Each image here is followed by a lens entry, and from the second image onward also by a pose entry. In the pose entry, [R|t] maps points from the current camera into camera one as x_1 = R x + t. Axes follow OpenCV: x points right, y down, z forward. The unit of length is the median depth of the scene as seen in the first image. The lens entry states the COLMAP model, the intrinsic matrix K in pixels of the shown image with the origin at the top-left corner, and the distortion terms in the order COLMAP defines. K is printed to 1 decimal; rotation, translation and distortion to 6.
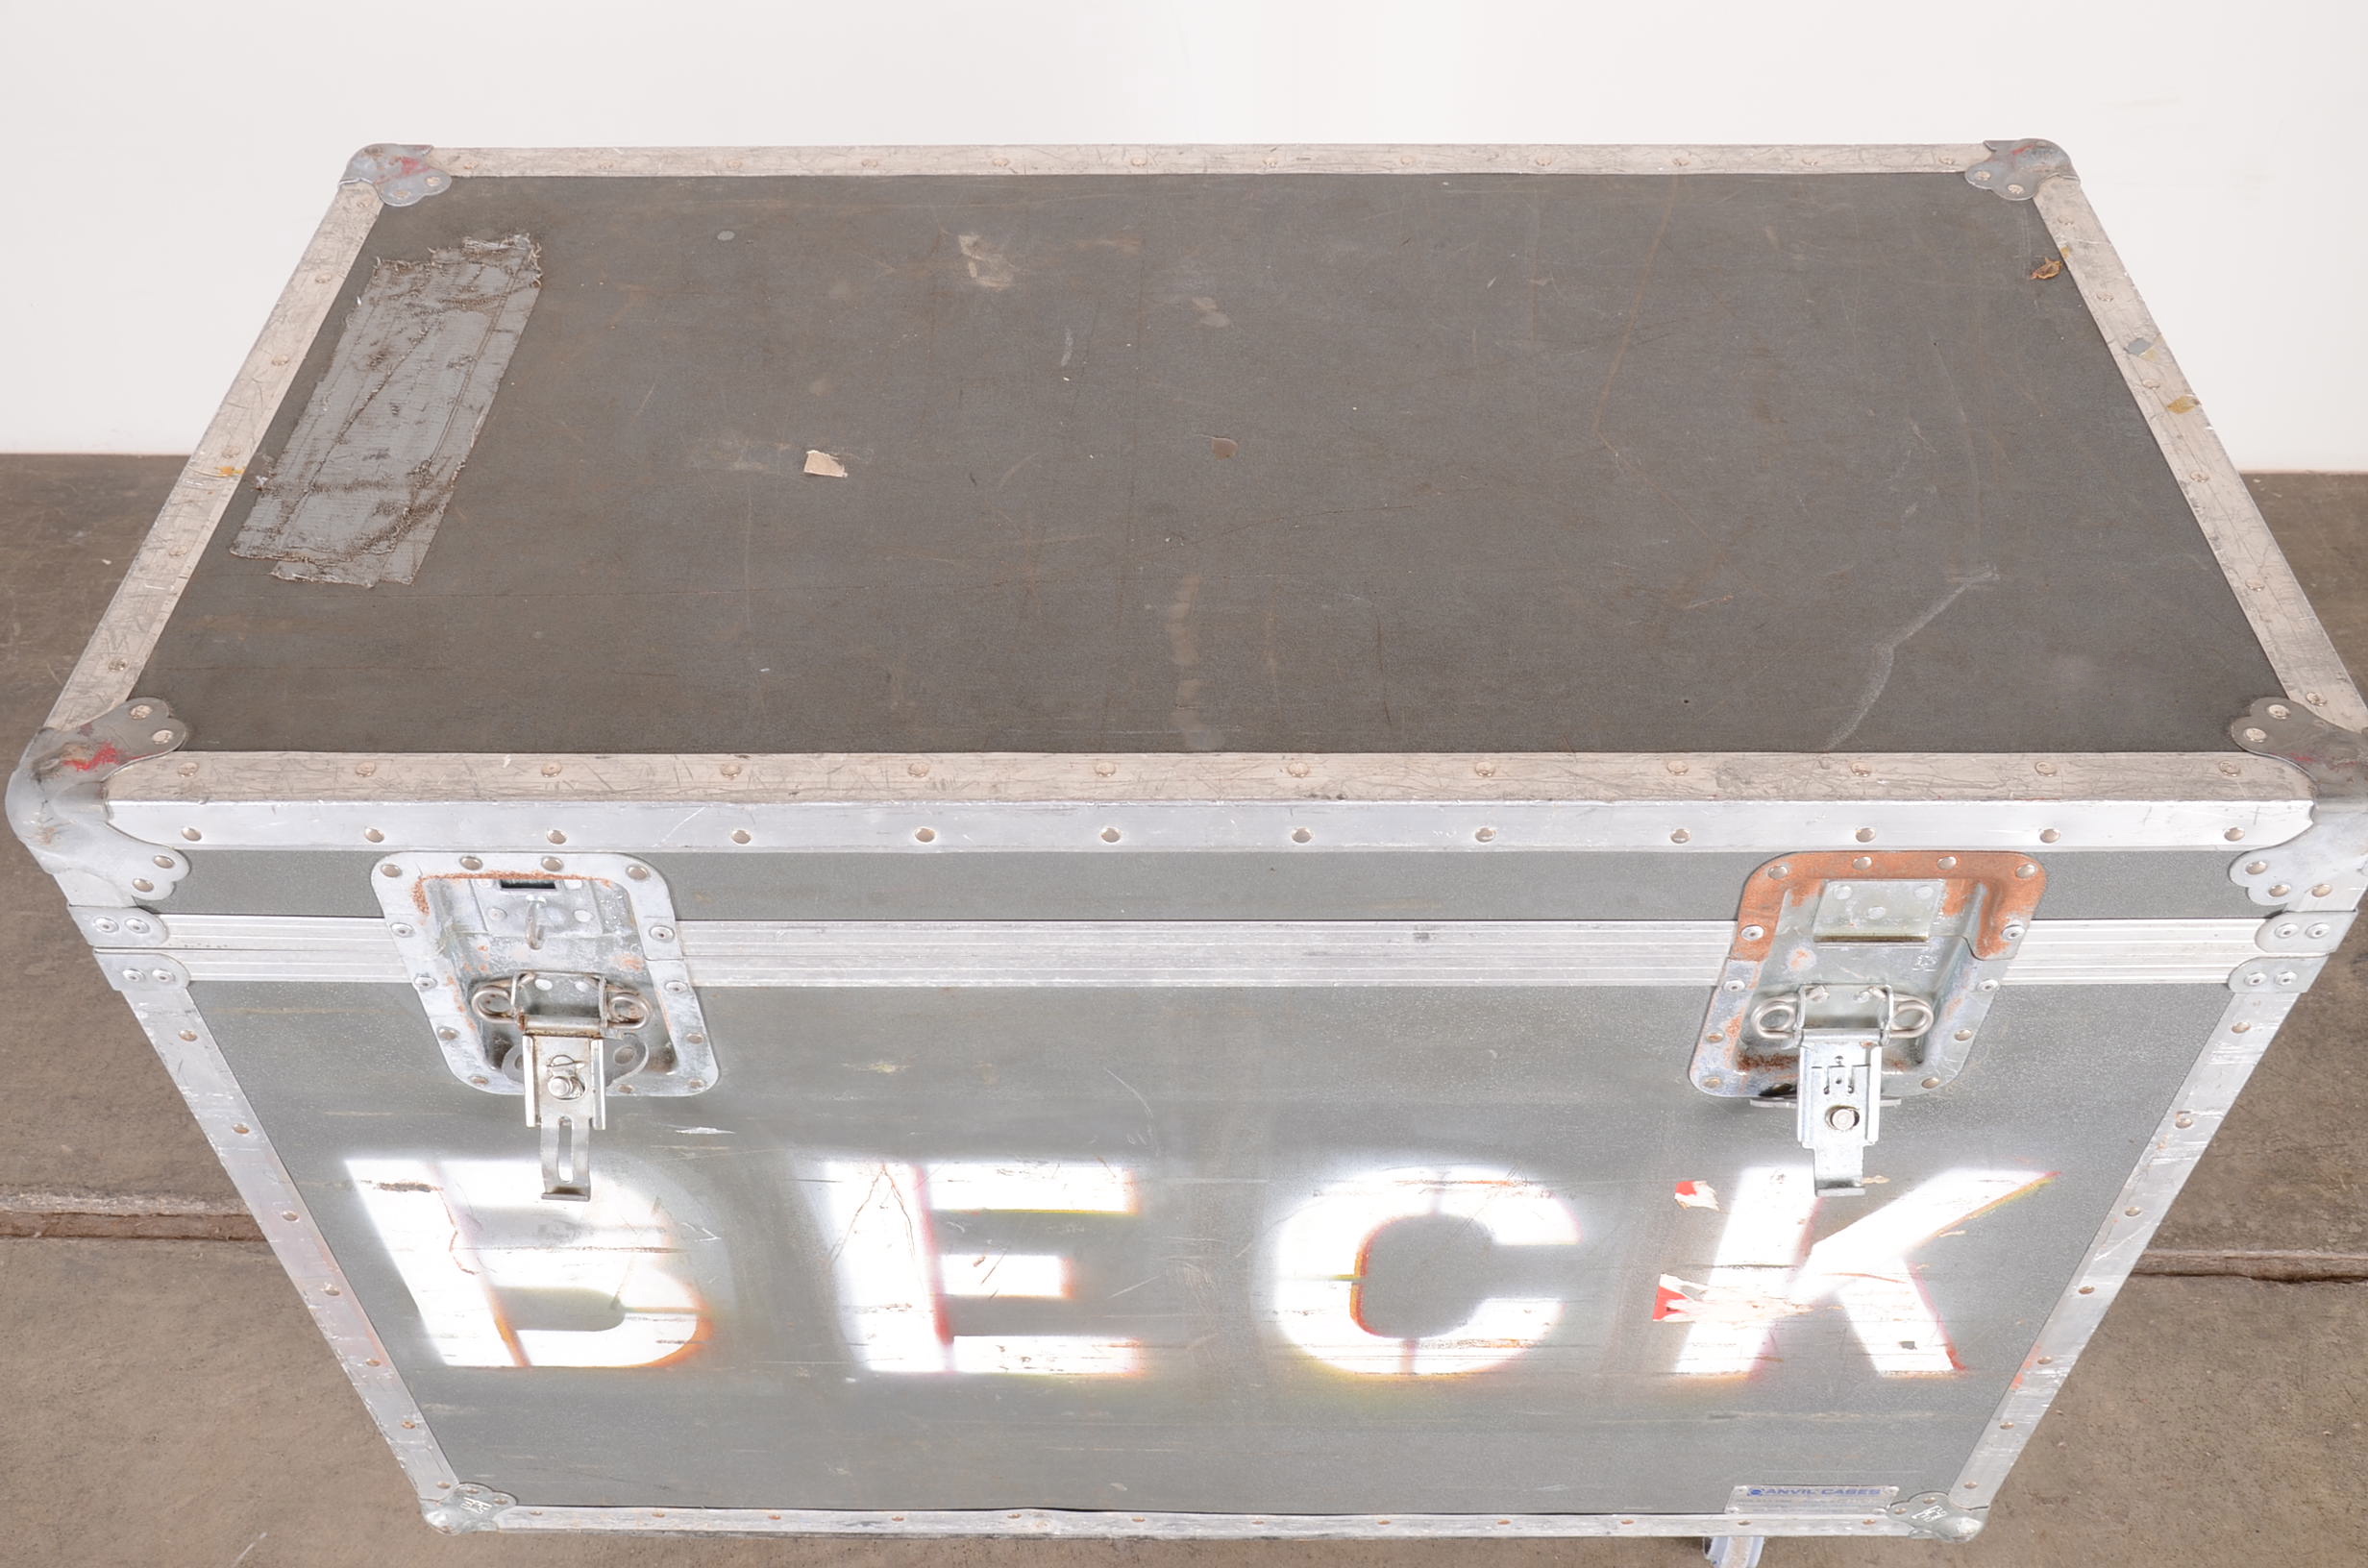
lens RADIAL K [[2128.8, 0, 1184.0], [0, 2128.8, 784.0], [0, 0, 1]] dist [-0.071622, 0.003395]
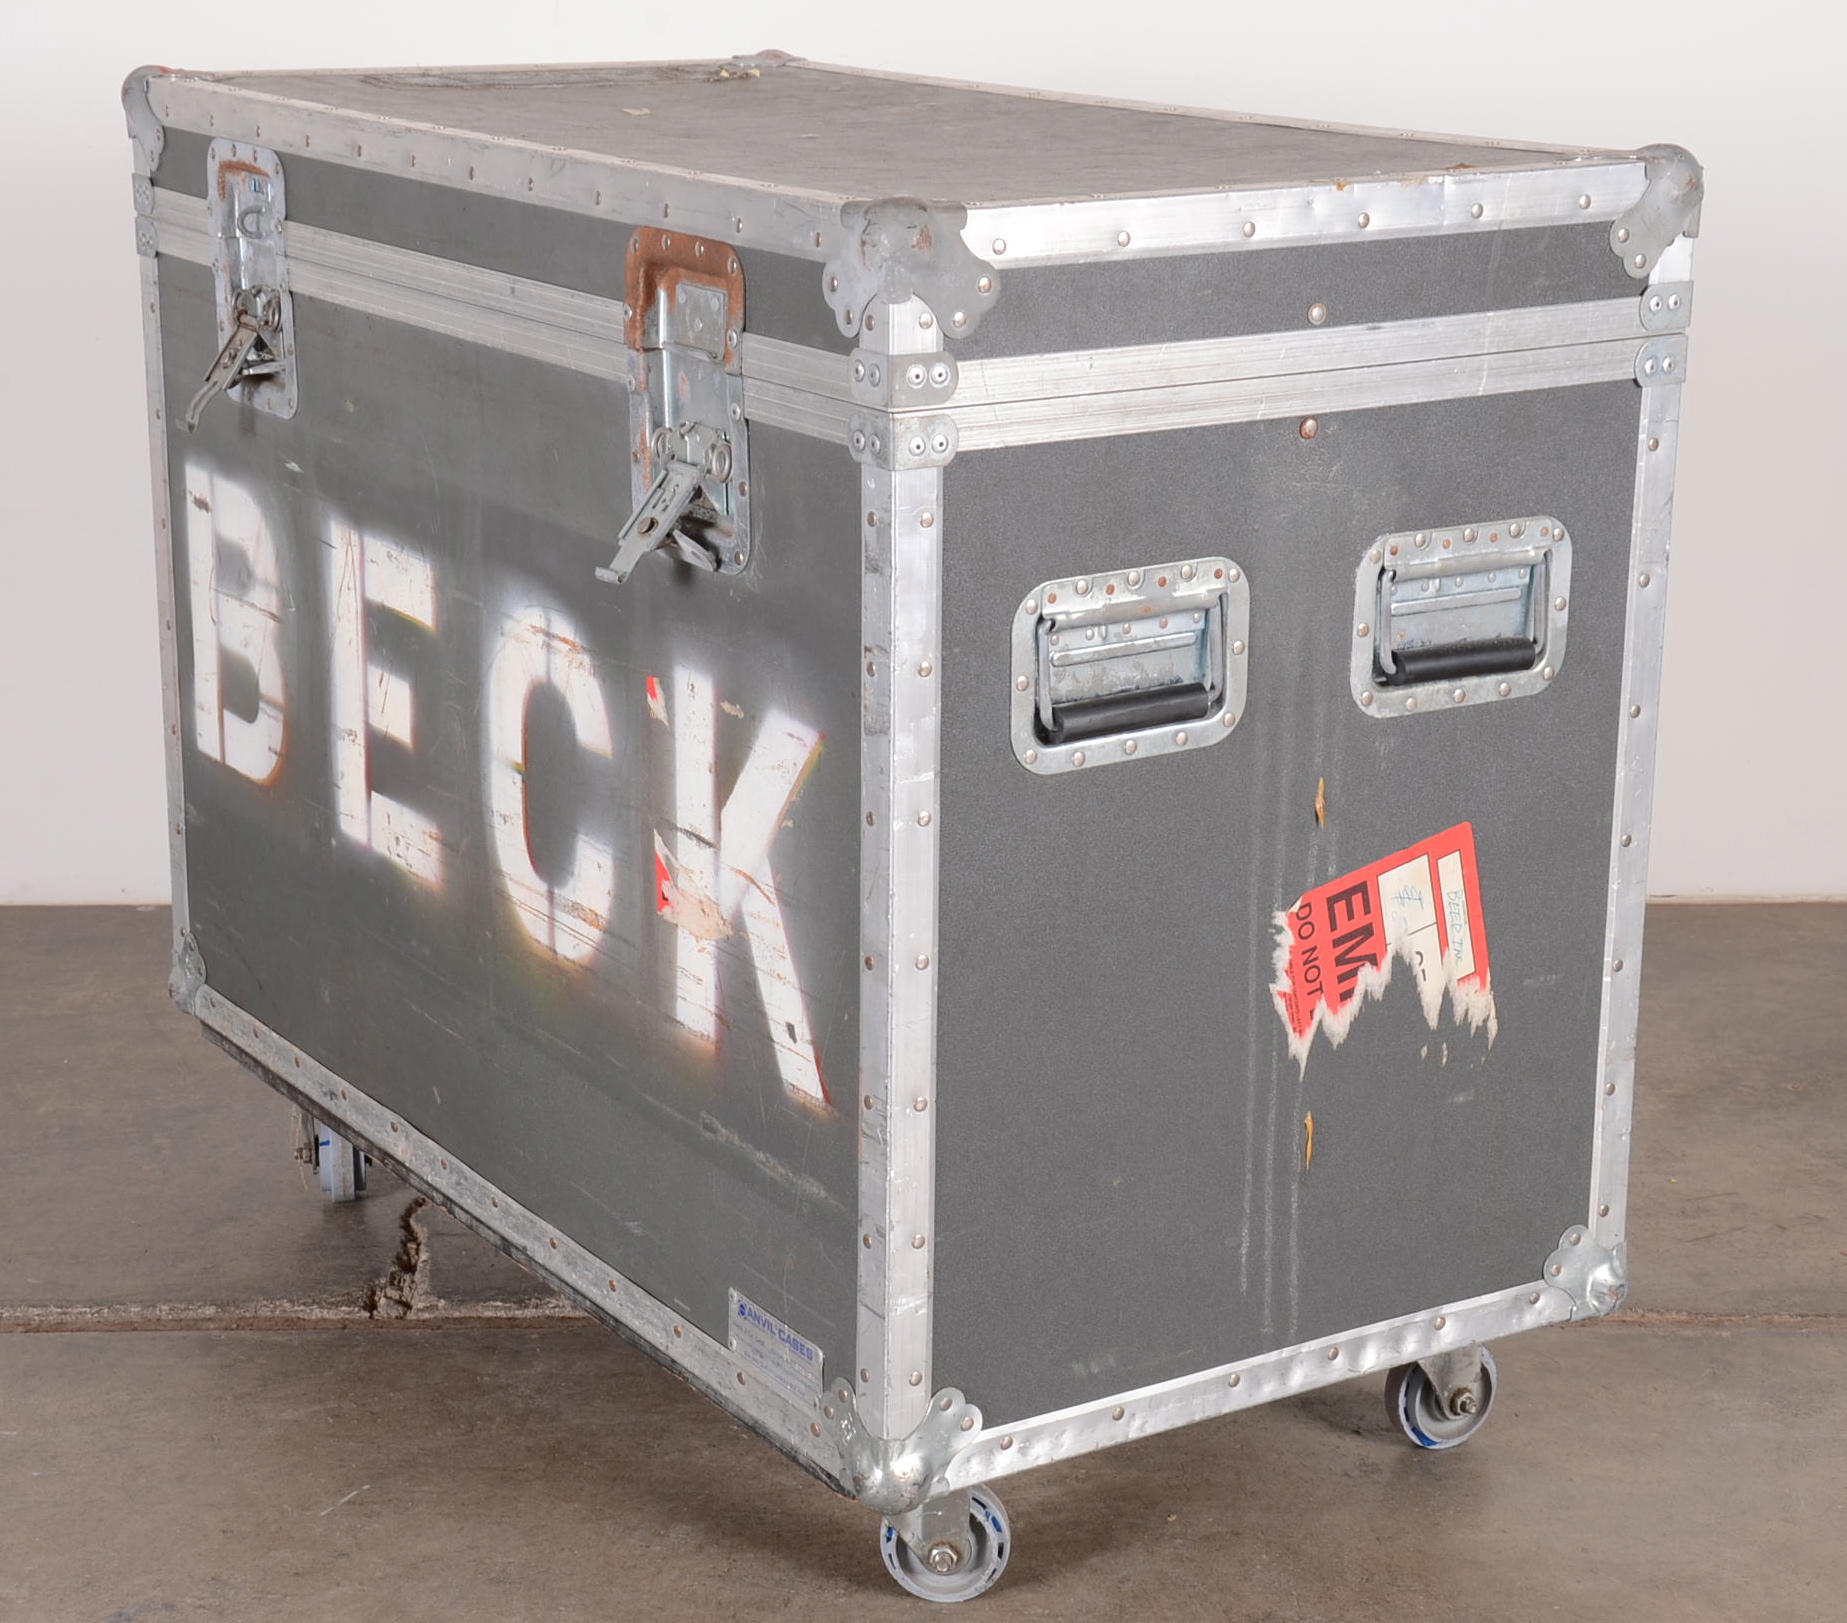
lens RADIAL K [[3622.1, 0, 922.9], [0, 3622.1, 752.4], [0, 0, 1]] dist [0.176951, 0.057390]
pose [[0.547869, 0.220649, -0.806941, 1.862769], [-0.607991, 0.767578, -0.202907, 0.518103], [0.574619, 0.601780, 0.554684, 0.047220]]
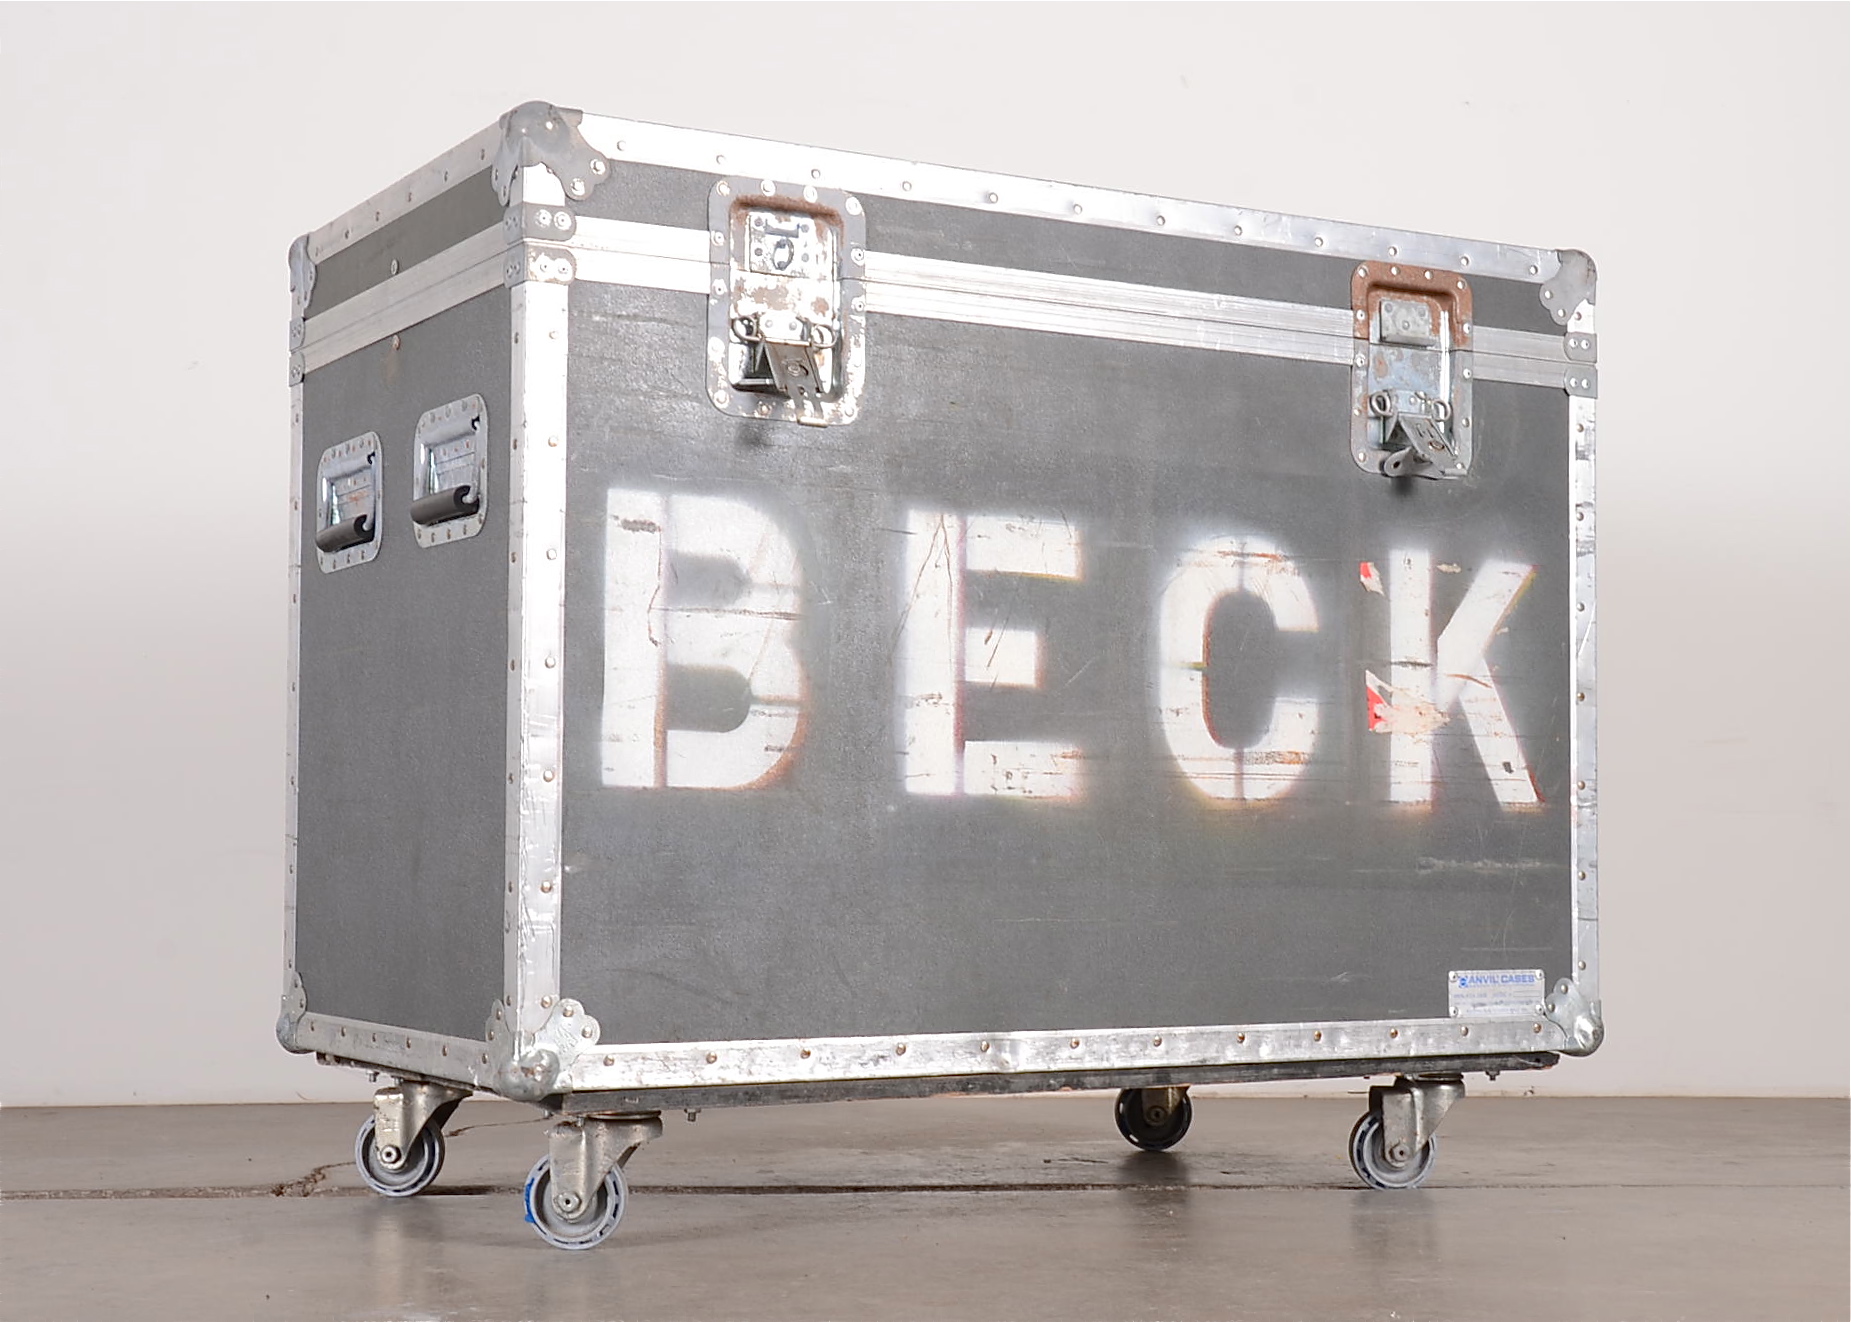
lens RADIAL K [[2819.7, 0, 925.5], [0, 2819.7, 661.0], [0, 0, 1]] dist [0.035856, 0.023204]
pose [[0.859292, 0.042214, 0.509740, -1.157416], [0.361115, 0.655714, -0.663050, 1.556175], [-0.362234, 0.753828, 0.548206, -0.013608]]
